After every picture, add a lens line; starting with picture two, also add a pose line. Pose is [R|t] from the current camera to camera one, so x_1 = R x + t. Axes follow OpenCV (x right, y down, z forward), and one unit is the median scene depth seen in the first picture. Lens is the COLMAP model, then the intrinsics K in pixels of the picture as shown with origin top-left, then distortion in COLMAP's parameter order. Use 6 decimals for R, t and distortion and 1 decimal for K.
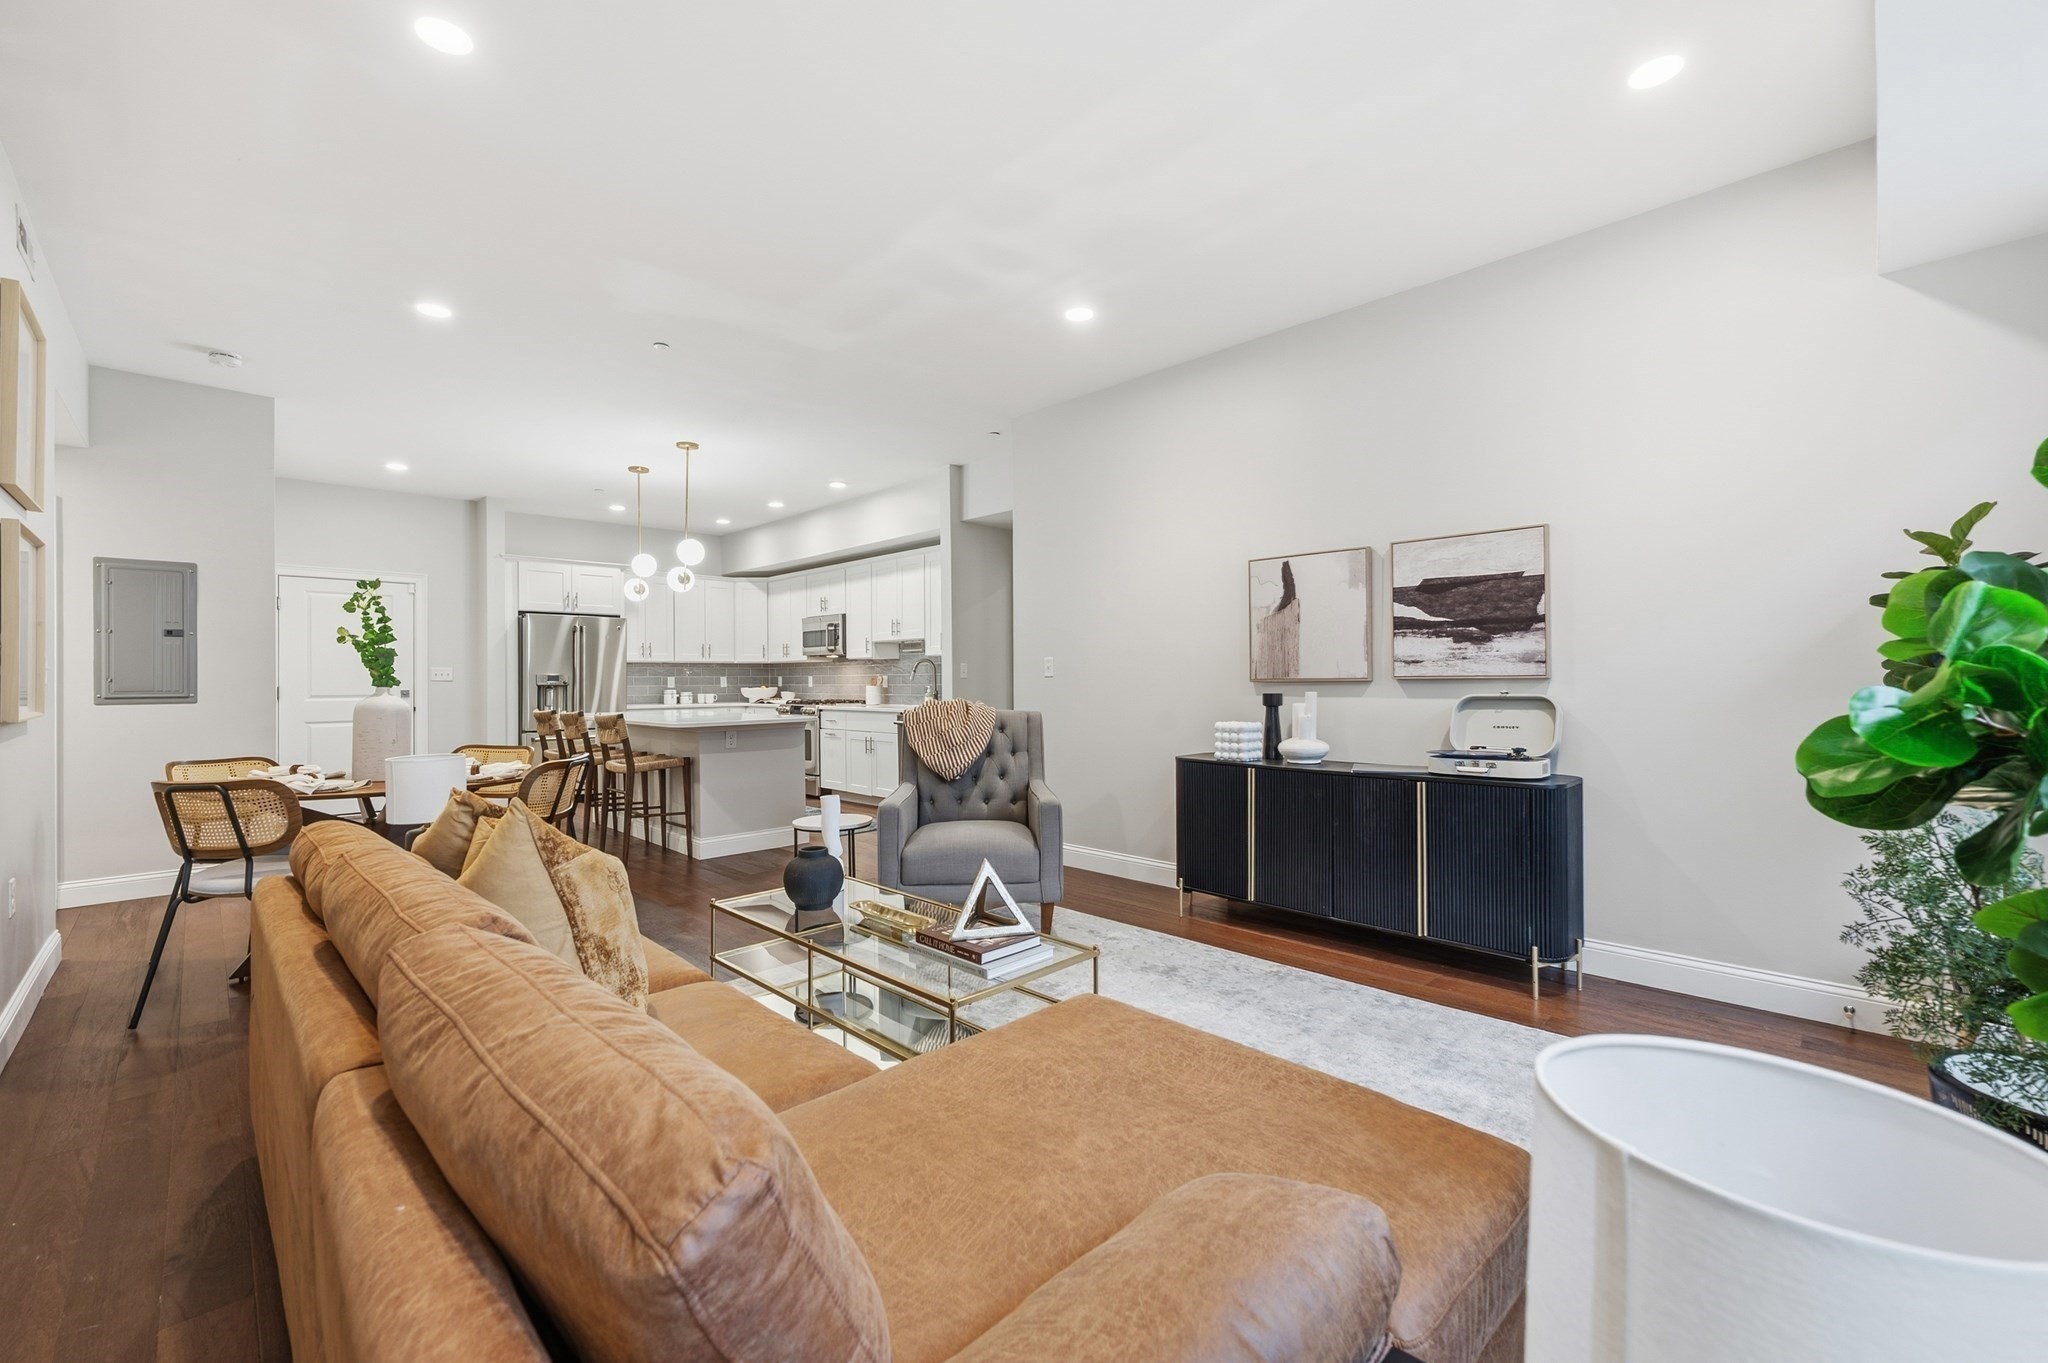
lens RADIAL K [[838.1, 0, 1024.0], [0, 838.1, 681.5], [0, 0, 1]] dist [-0.004253, -0.000258]
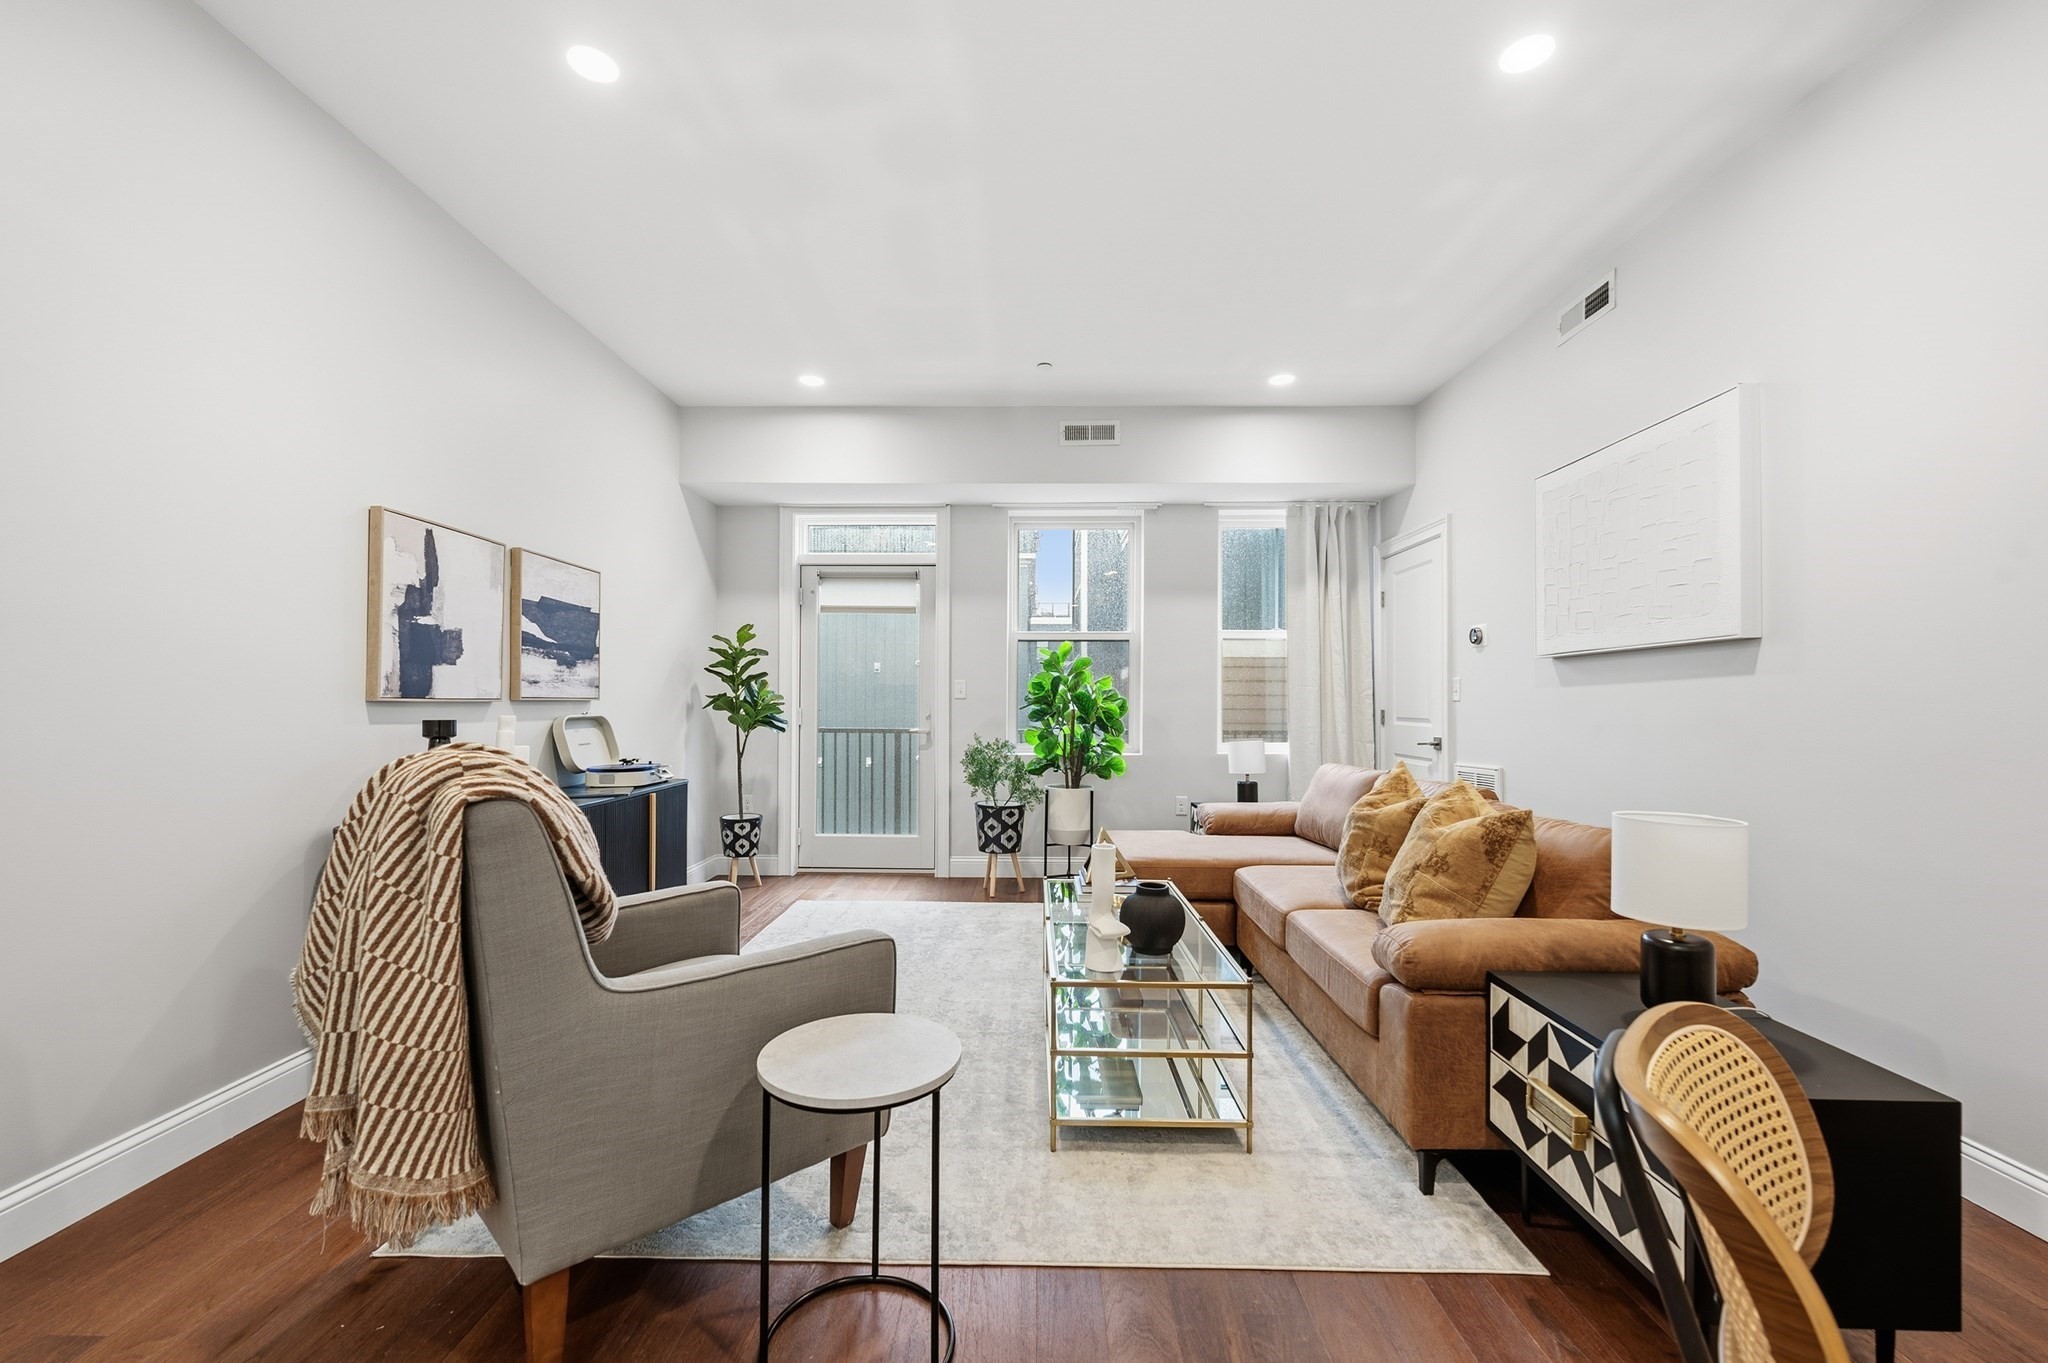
lens RADIAL K [[823.1, 0, 1020.0], [0, 823.1, 697.5], [0, 0, 1]] dist [-0.000930, -0.000204]
pose [[-0.697558, 0.009513, 0.716465, -0.269234], [0.002327, 0.999937, -0.011012, 0.002442], [-0.716524, -0.006015, -0.697536, 0.588704]]
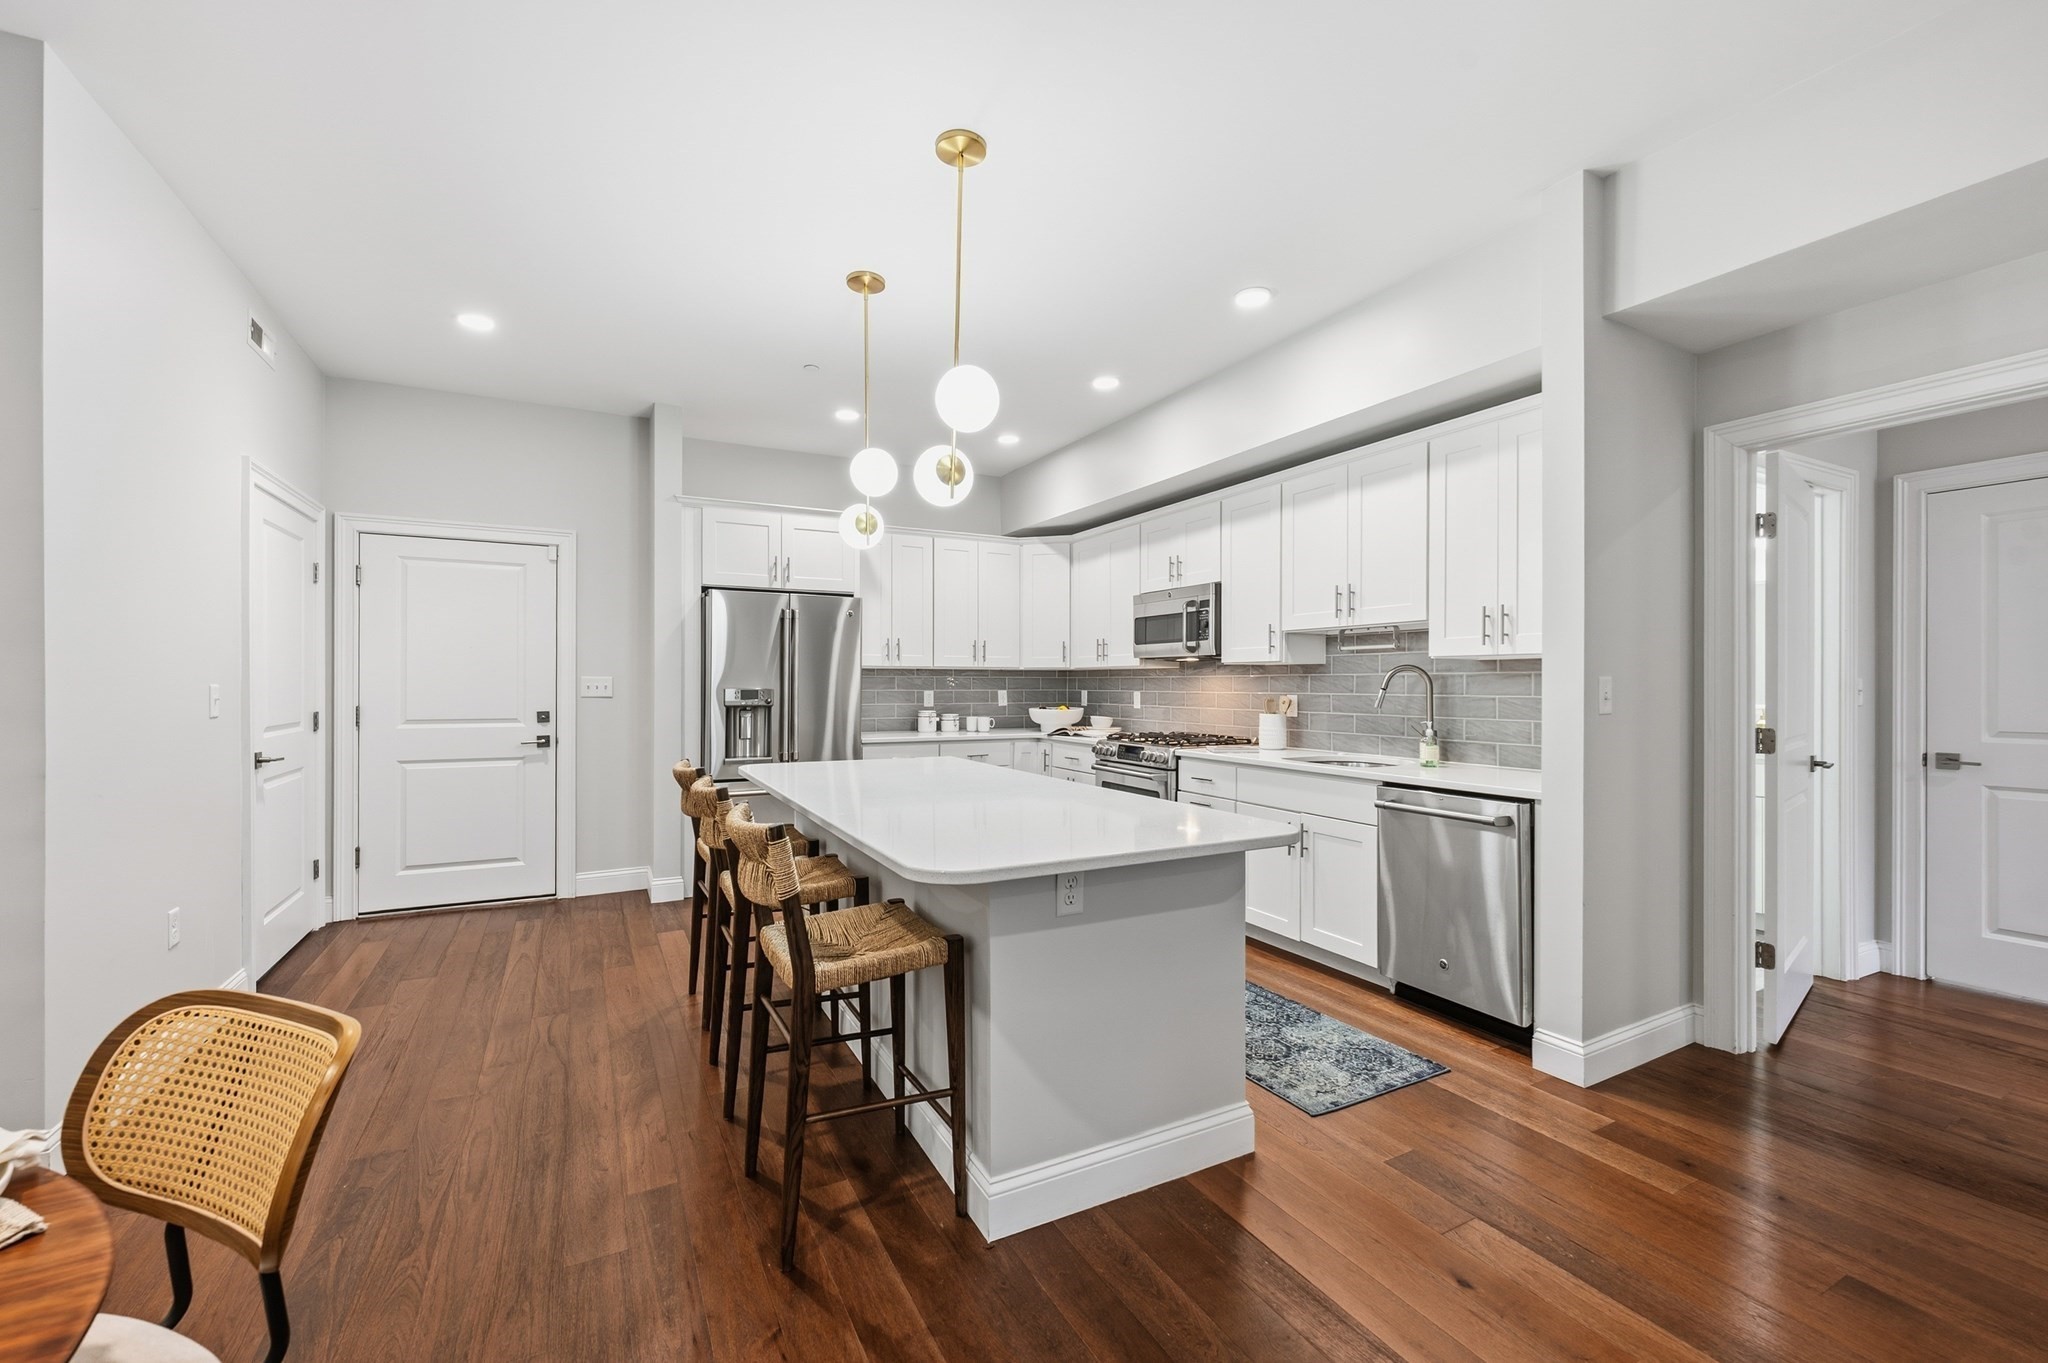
lens RADIAL K [[837.3, 0, 1021.1], [0, 837.3, 686.1], [0, 0, 1]] dist [-0.000005, -0.000105]
pose [[0.956590, 0.009972, -0.291265, -0.191649], [-0.009662, 0.999950, 0.002505, -0.013499], [0.291276, 0.000418, 0.956639, 0.468484]]
